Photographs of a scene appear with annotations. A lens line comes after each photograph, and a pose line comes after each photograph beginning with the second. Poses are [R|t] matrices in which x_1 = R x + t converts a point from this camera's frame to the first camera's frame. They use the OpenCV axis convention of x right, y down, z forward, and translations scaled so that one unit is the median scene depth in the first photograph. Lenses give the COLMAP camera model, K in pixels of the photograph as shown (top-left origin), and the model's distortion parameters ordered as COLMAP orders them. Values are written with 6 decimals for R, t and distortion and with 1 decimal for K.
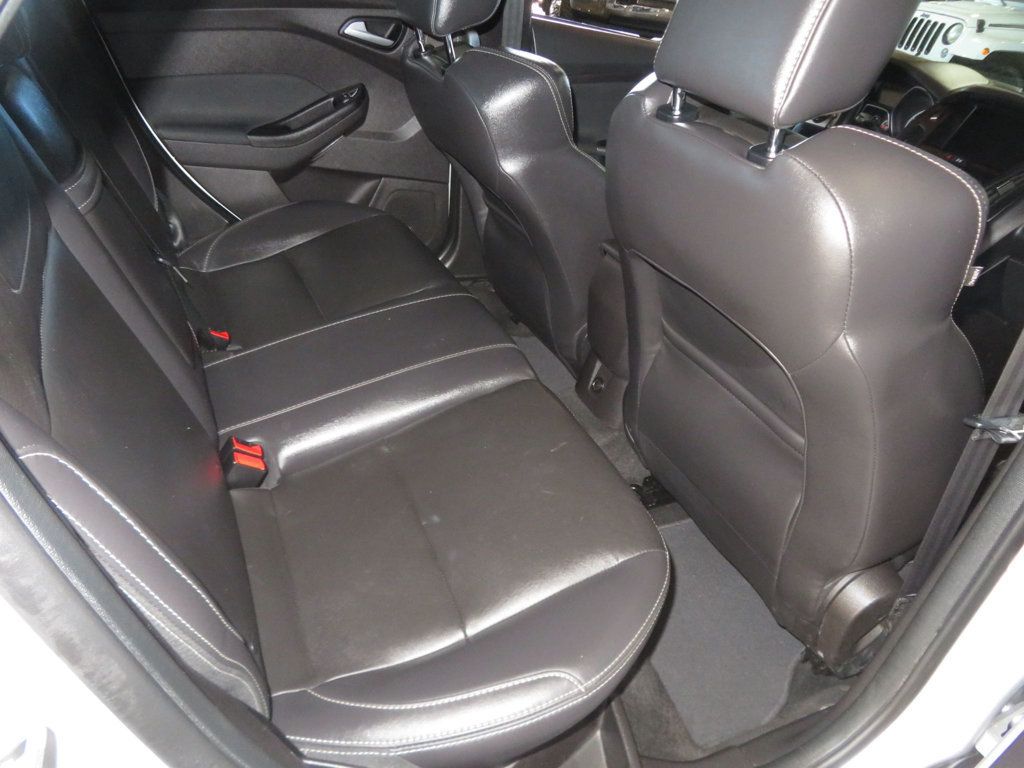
lens RADIAL K [[735.2, 0, 511.4], [0, 735.2, 379.2], [0, 0, 1]] dist [-0.009985, 0.015259]
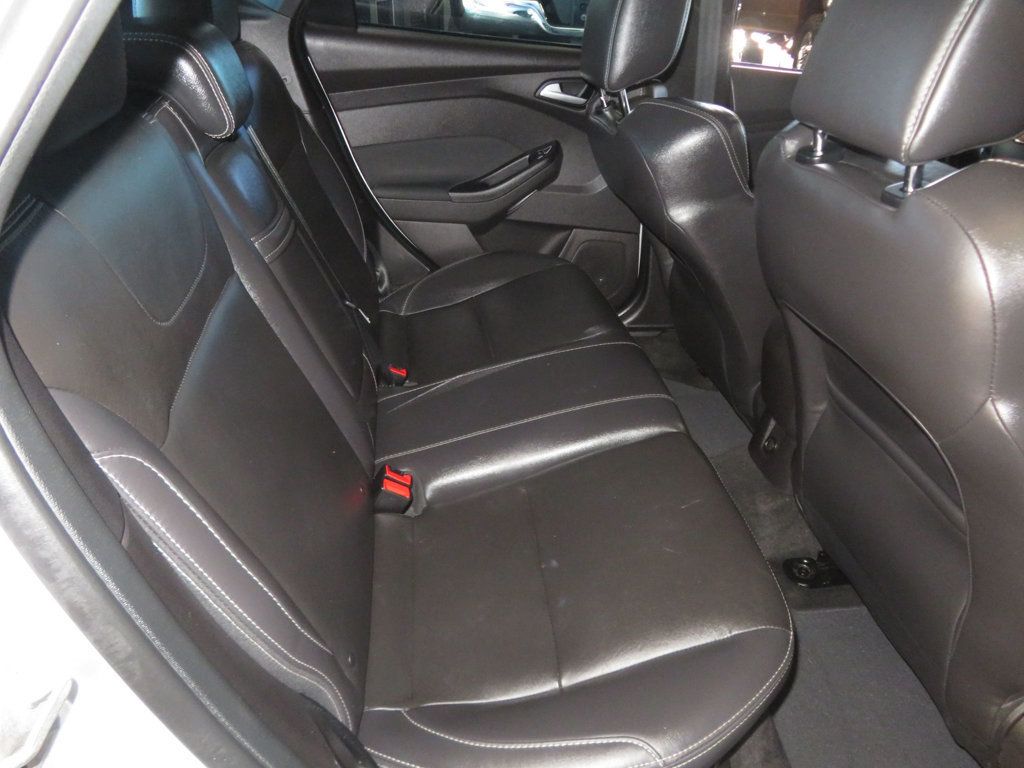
lens RADIAL K [[735.2, 0, 511.4], [0, 735.2, 379.2], [0, 0, 1]] dist [-0.009985, 0.015259]
pose [[0.949934, 0.048240, -0.308704, 0.092973], [-0.068930, 0.996022, -0.056466, 0.000614], [0.304752, 0.074917, 0.949481, 0.011073]]
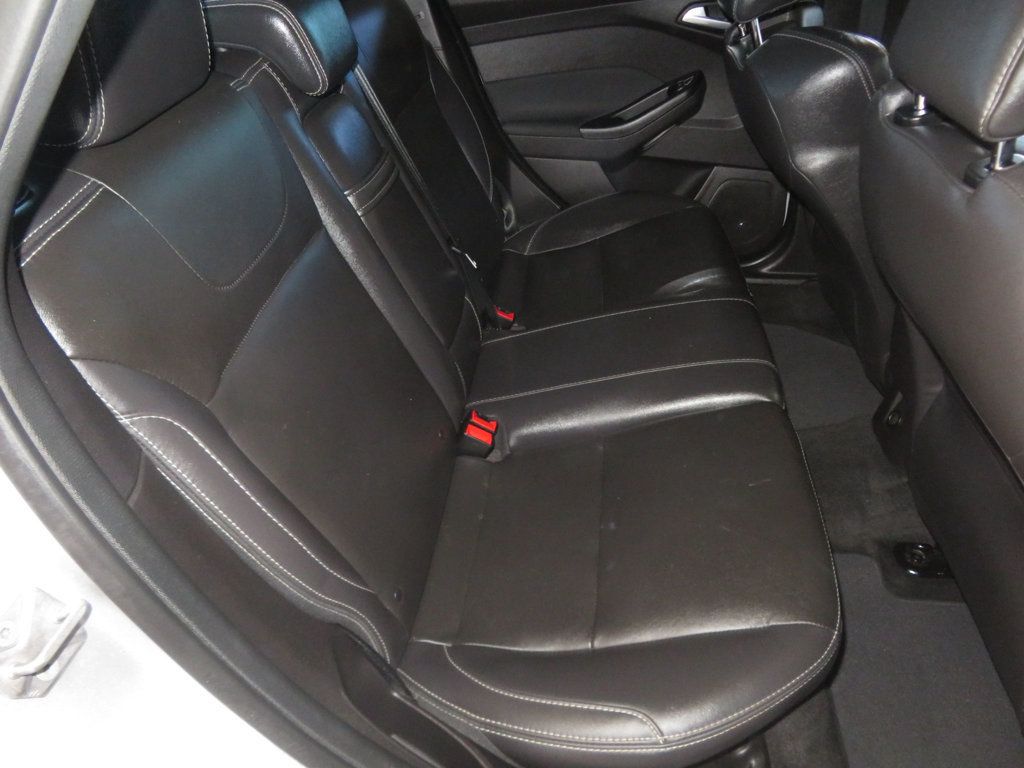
lens RADIAL K [[735.2, 0, 511.4], [0, 735.2, 379.2], [0, 0, 1]] dist [-0.009985, 0.015259]
pose [[0.845590, 0.148347, -0.512807, 0.180068], [-0.128826, 0.988928, 0.073654, -0.044279], [0.518056, 0.003782, 0.855338, 0.045160]]
